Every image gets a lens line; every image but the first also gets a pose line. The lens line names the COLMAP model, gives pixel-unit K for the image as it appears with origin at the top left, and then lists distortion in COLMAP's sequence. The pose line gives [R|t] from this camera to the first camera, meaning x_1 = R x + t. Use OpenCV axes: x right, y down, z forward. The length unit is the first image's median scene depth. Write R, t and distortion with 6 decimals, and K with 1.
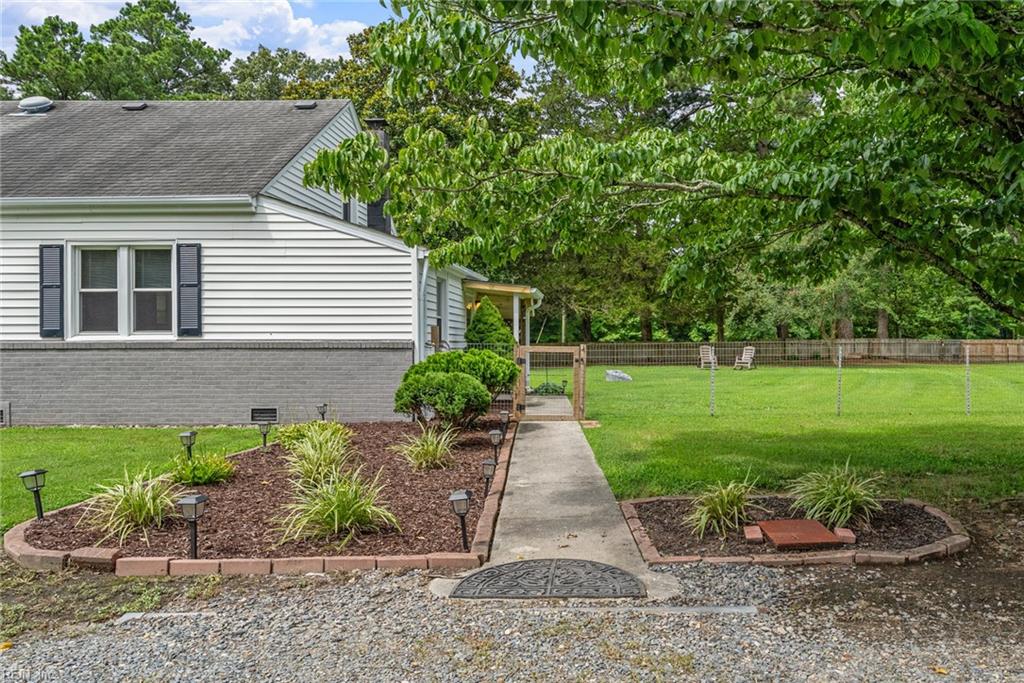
lens RADIAL K [[669.1, 0, 512.0], [0, 669.1, 341.5], [0, 0, 1]] dist [0.004228, 0.001751]
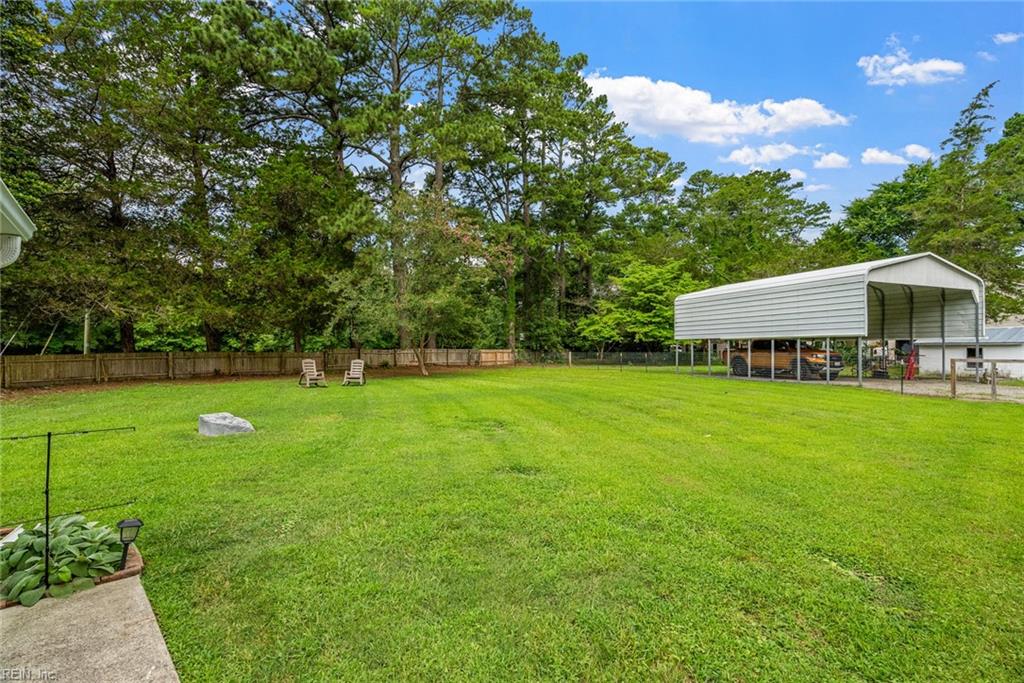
lens RADIAL K [[465.8, 0, 508.9], [0, 465.8, 343.5], [0, 0, 1]] dist [-0.001706, 0.001322]
pose [[0.682412, 0.011266, 0.730881, 0.015463], [-0.005541, 0.999932, -0.010240, -0.006985], [-0.730946, 0.002938, 0.682429, 0.303317]]
